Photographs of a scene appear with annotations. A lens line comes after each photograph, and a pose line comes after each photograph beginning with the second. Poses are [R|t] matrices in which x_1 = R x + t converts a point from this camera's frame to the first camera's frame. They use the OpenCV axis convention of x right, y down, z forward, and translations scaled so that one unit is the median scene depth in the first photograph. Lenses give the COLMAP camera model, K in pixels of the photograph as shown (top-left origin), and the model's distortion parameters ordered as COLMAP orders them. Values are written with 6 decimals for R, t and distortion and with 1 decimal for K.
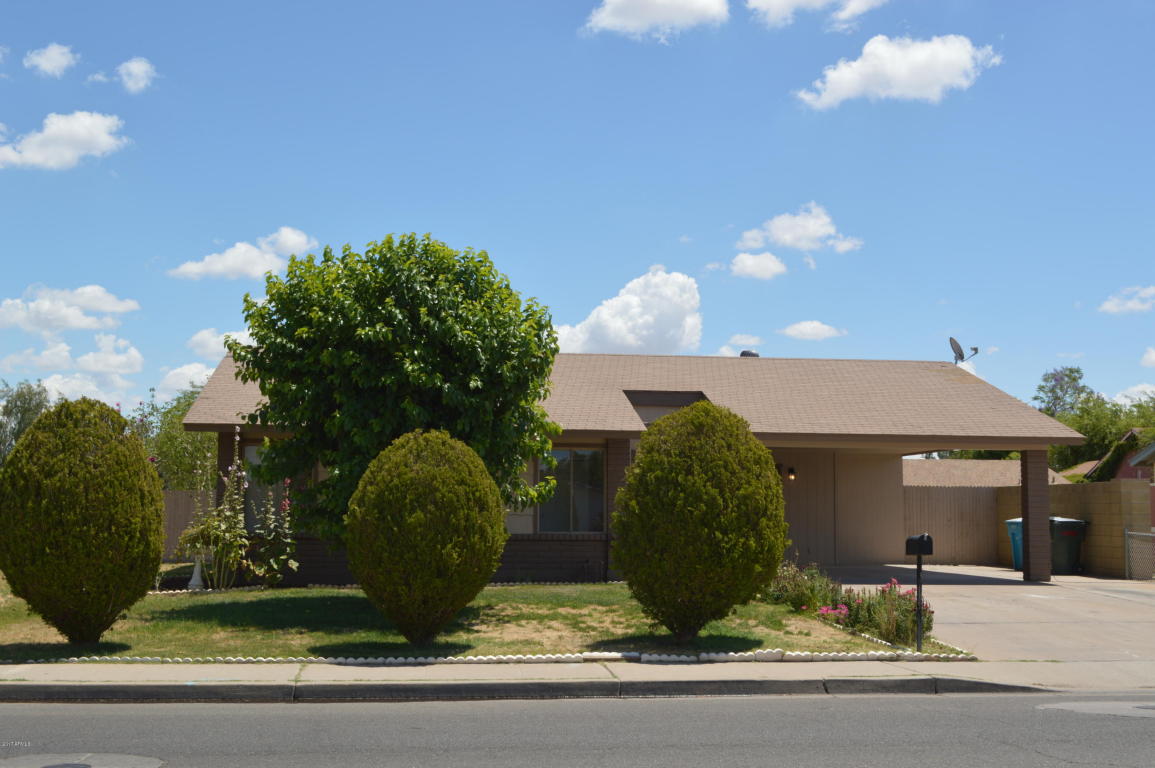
lens RADIAL K [[1390.9, 0, 577.5], [0, 1390.9, 384.0], [0, 0, 1]] dist [-0.023634, -0.020379]
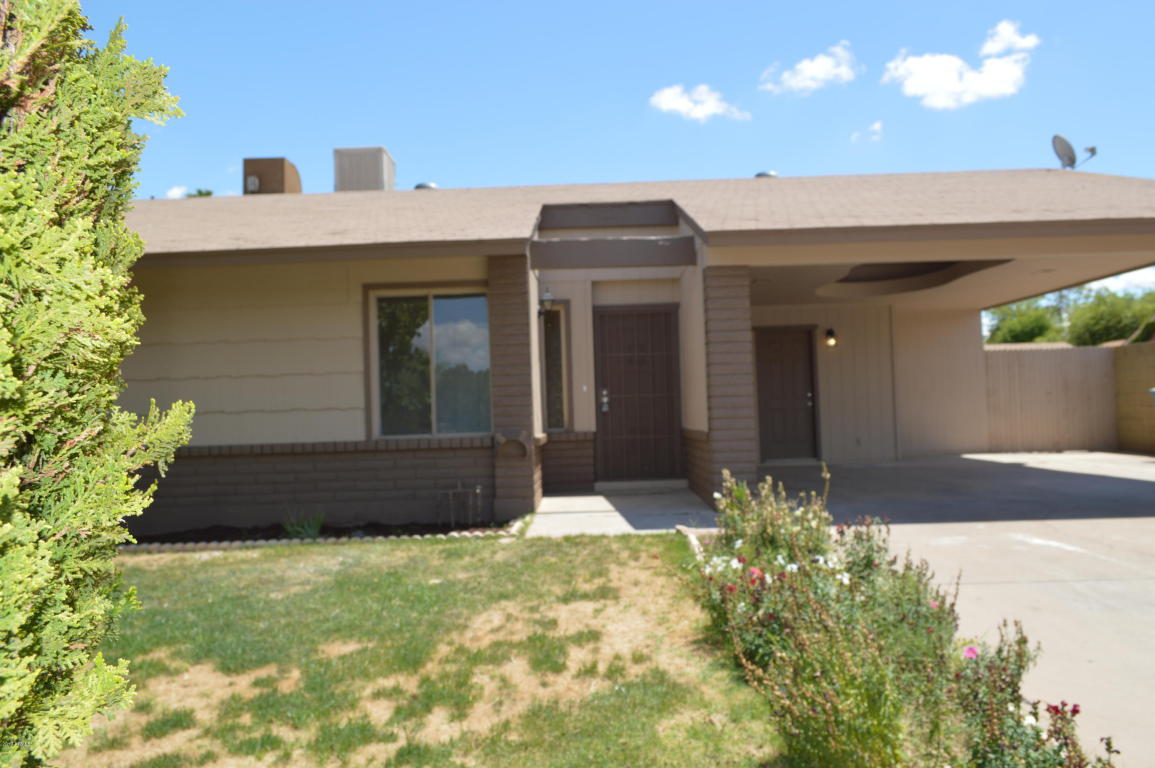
lens RADIAL K [[898.9, 0, 577.5], [0, 898.9, 384.0], [0, 0, 1]] dist [-0.010555, -0.003382]
pose [[0.989396, -0.043330, -0.138631, 0.177158], [0.052377, 0.996683, 0.062284, 0.106868], [0.135473, -0.068884, 0.988384, 1.048623]]
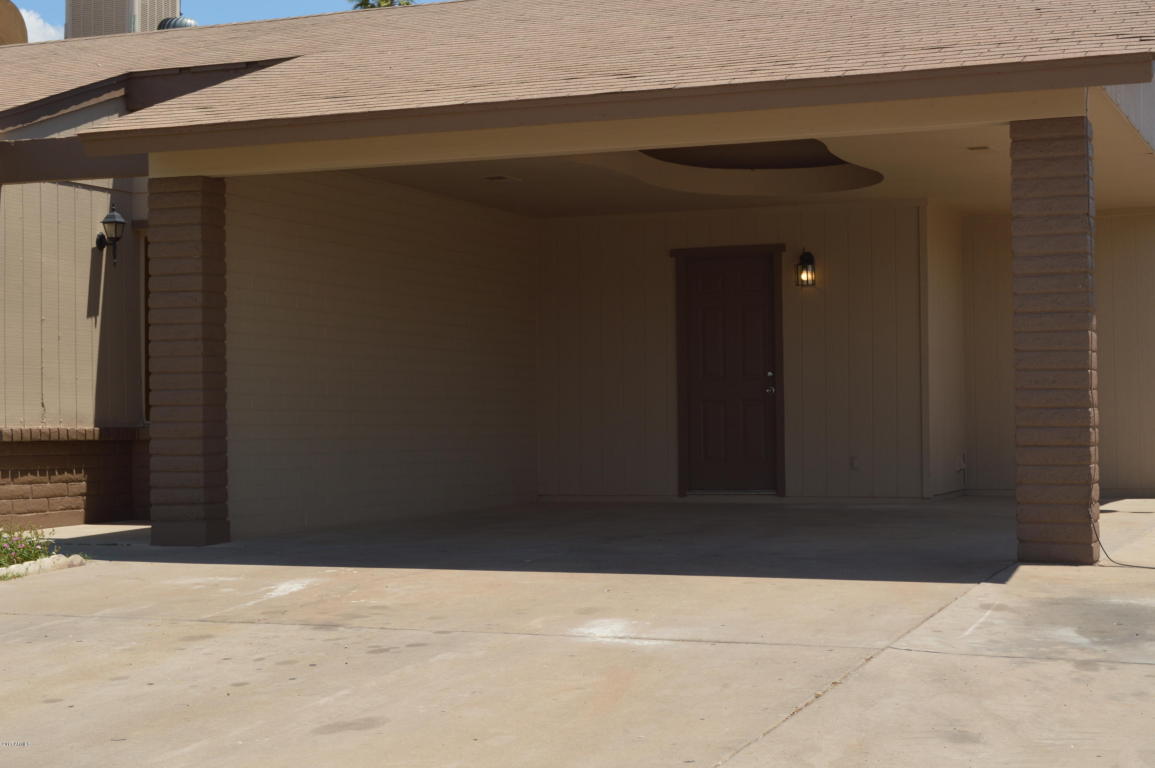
lens RADIAL K [[1840.4, 0, 696.7], [0, 1840.4, 383.9], [0, 0, 1]] dist [0.017284, 0.024110]
pose [[0.879719, -0.027249, -0.474712, 0.753761], [0.062504, 0.996320, 0.058641, 0.131719], [0.471368, -0.081259, 0.878185, 1.074458]]
